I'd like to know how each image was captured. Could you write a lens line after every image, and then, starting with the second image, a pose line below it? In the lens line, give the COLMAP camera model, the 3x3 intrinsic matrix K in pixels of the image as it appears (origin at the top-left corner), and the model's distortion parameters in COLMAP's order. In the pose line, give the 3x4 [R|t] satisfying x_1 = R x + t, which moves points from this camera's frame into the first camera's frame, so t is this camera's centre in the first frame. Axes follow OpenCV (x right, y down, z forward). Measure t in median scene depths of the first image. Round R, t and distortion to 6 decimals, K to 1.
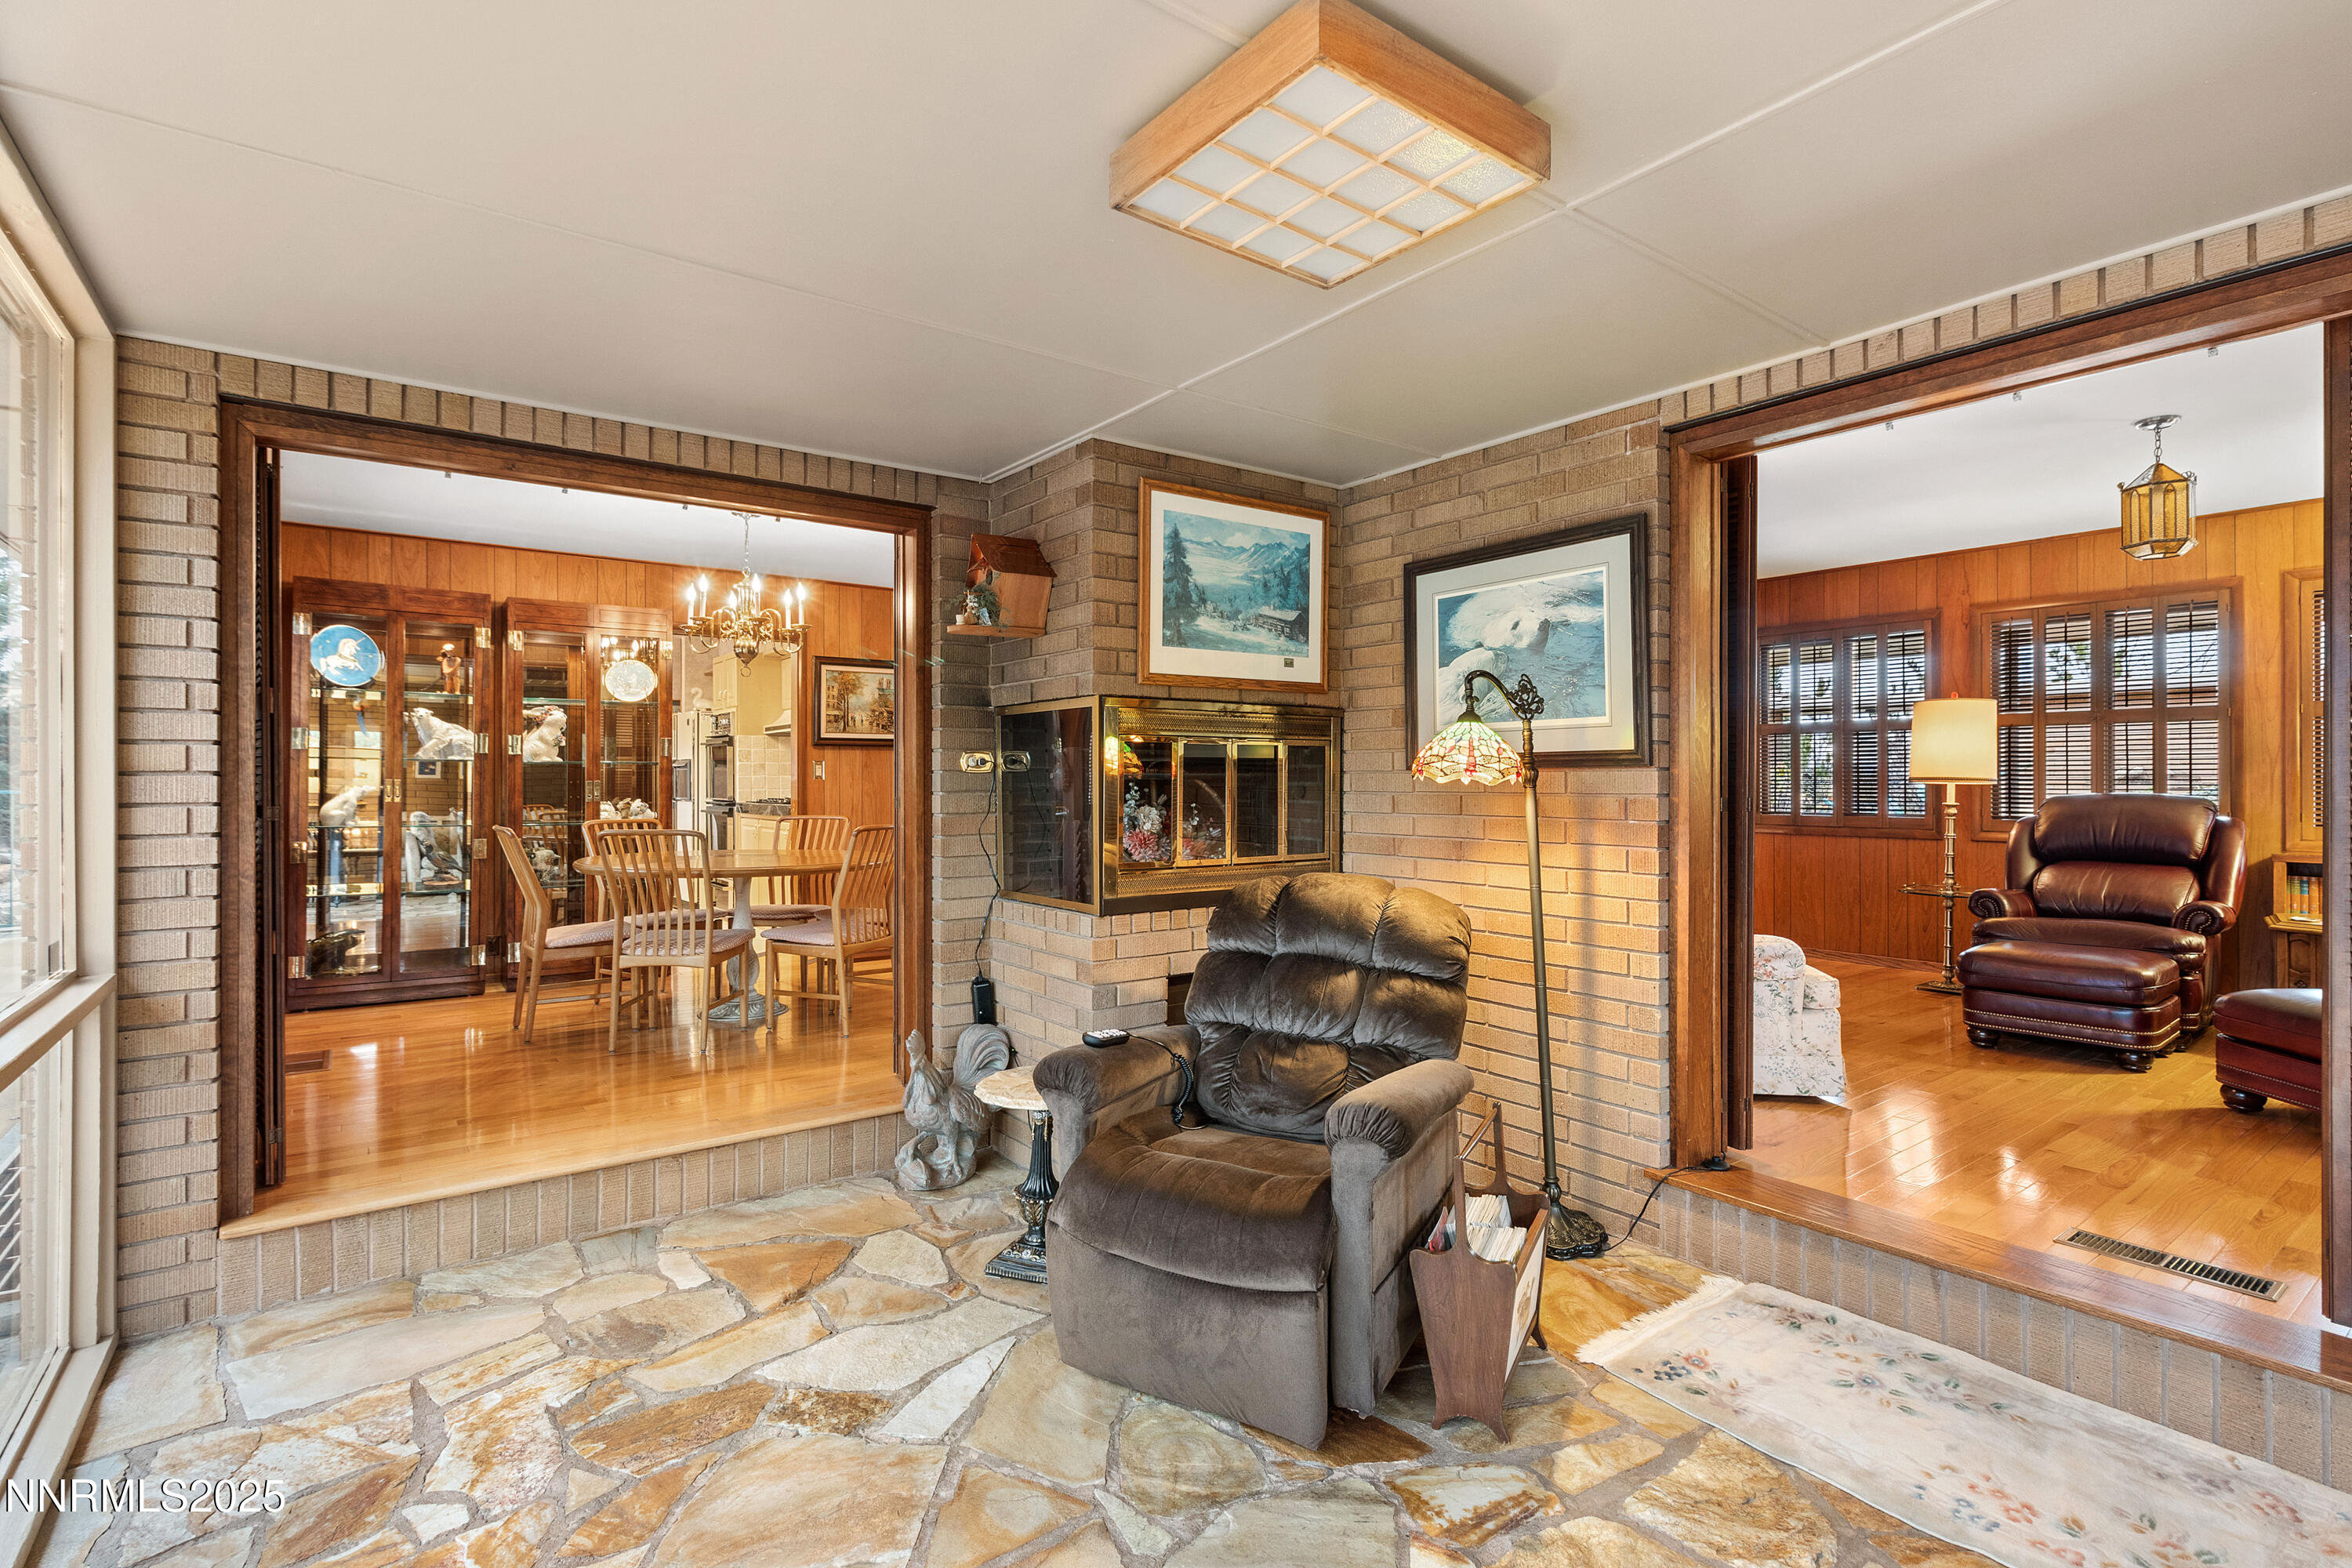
lens RADIAL K [[1090.7, 0, 1186.3], [0, 1090.7, 774.2], [0, 0, 1]] dist [0.002367, -0.000468]
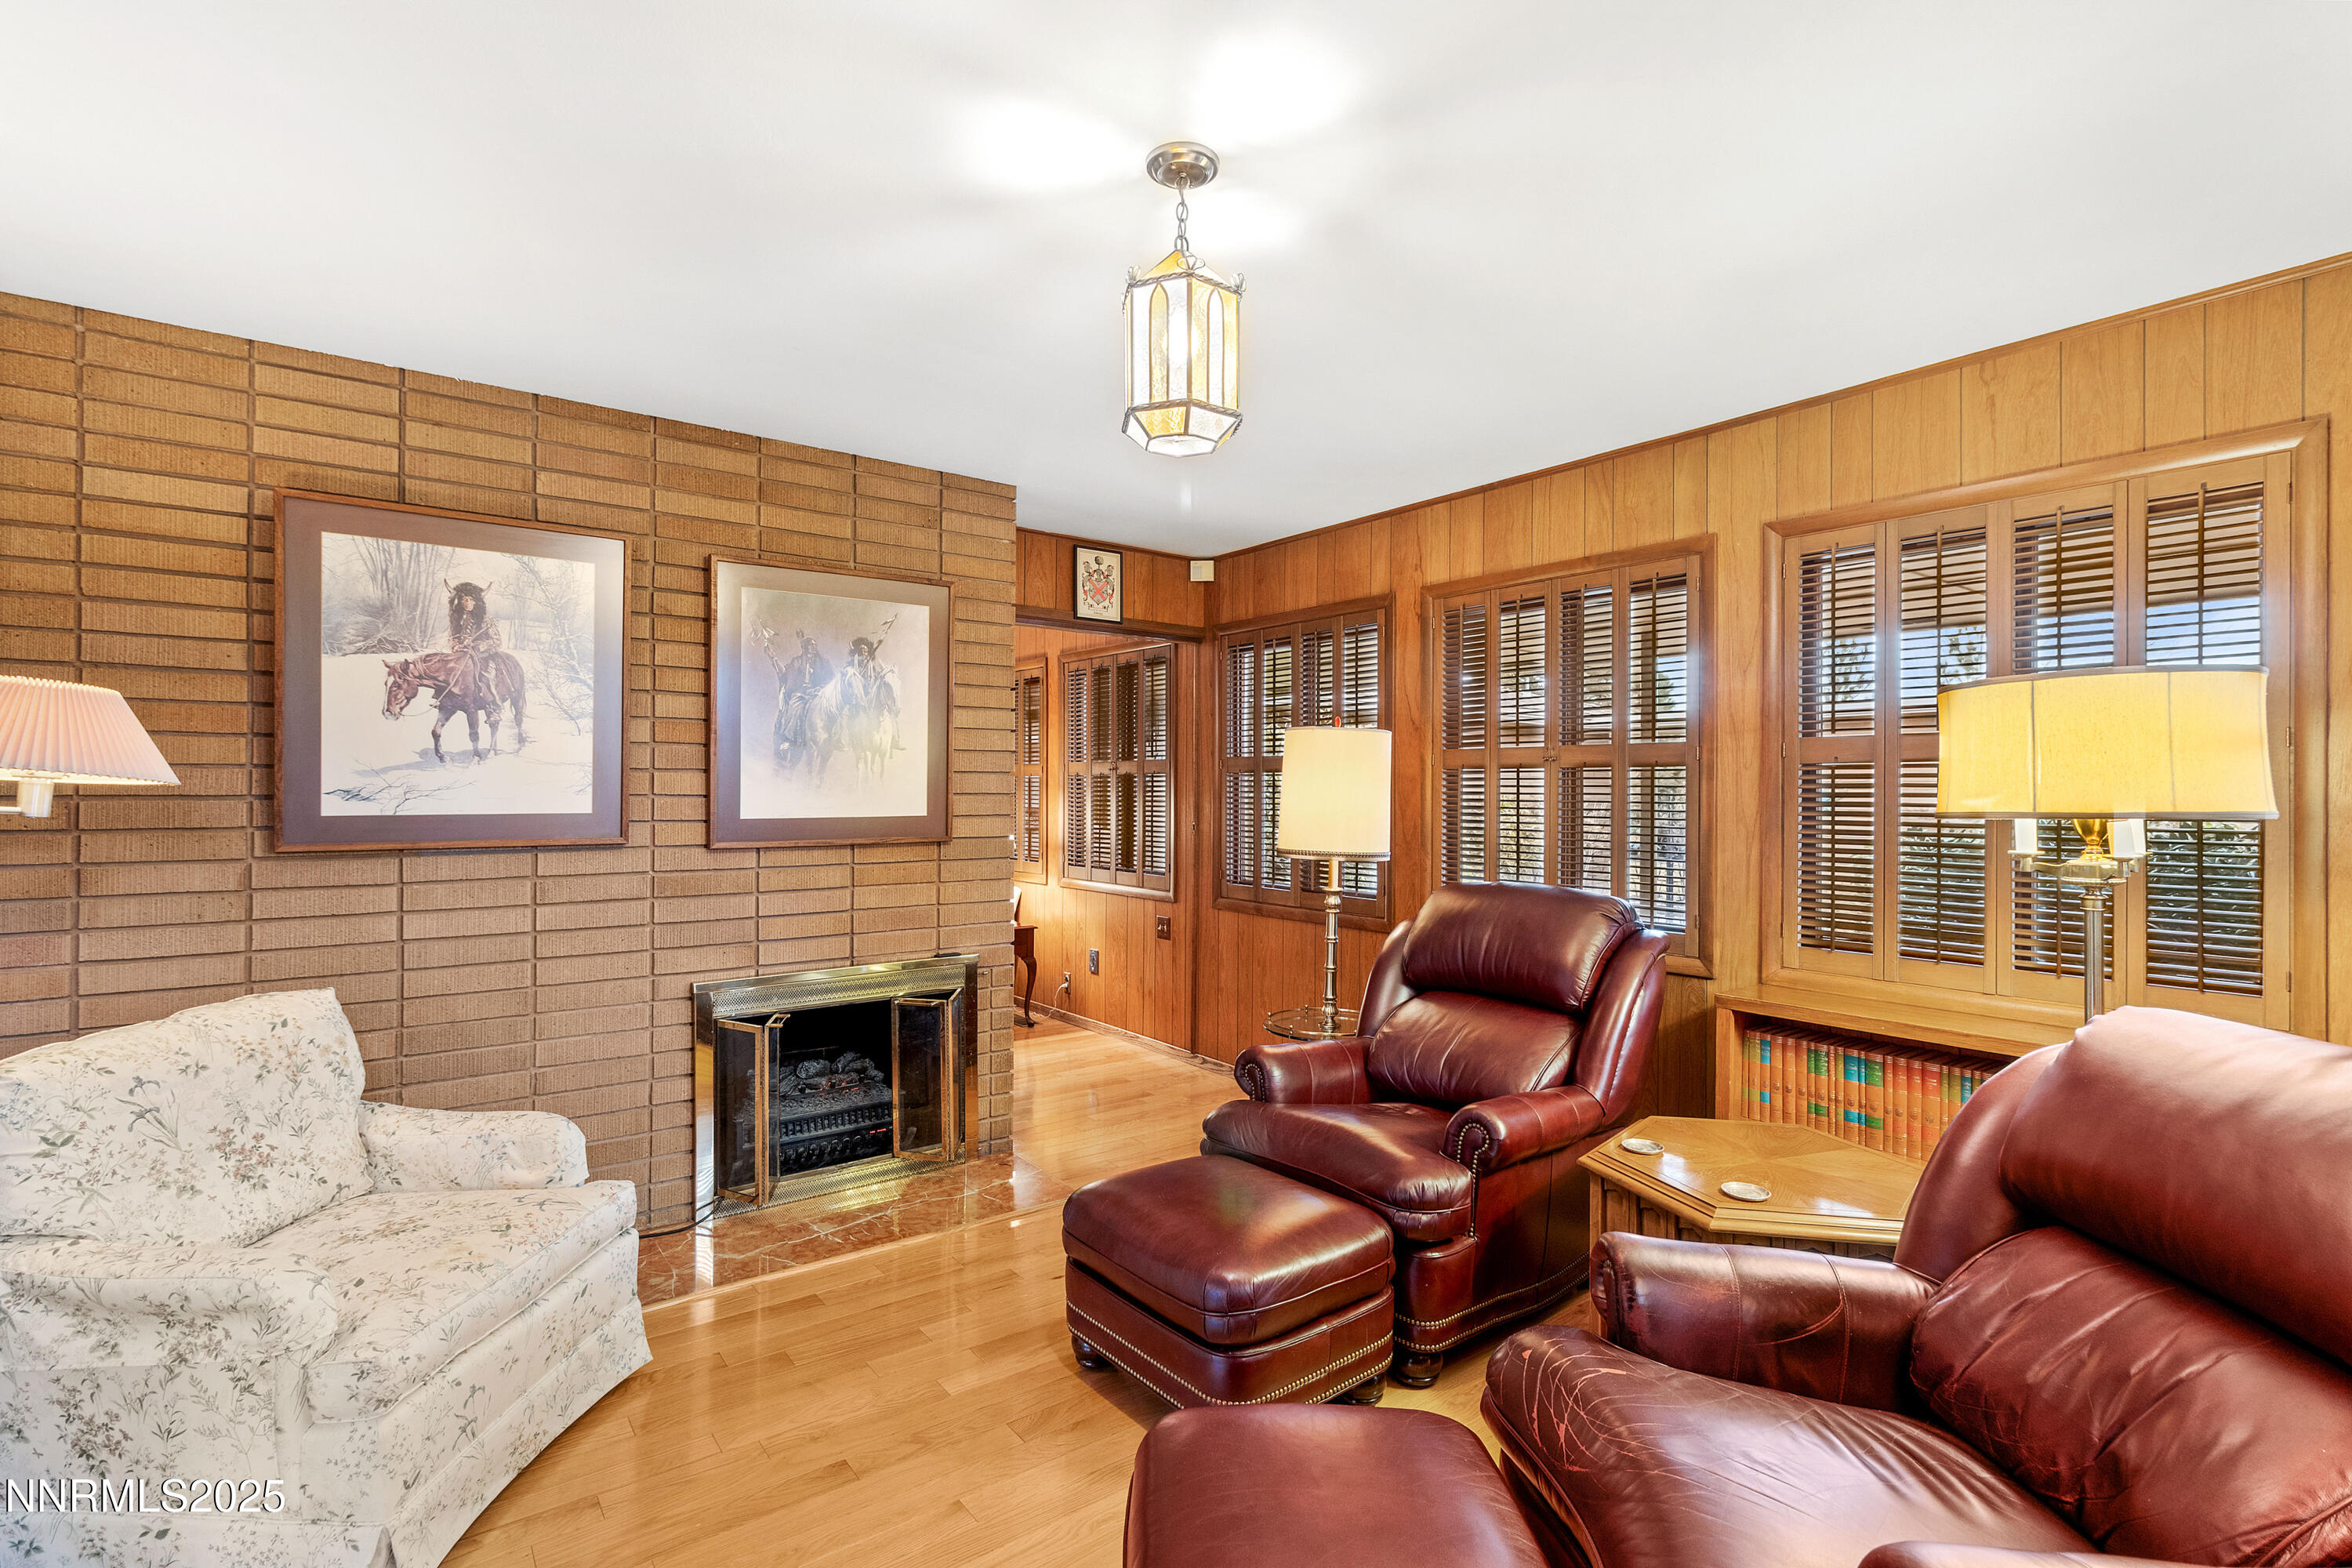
lens RADIAL K [[1090.7, 0, 1161.1], [0, 1090.7, 791.8], [0, 0, 1]] dist [0.002367, -0.000468]
pose [[0.999976, 0.003776, -0.005724, 0.642459], [-0.003723, 0.999951, 0.009121, -0.039277], [0.005758, -0.009099, 0.999942, 0.374240]]
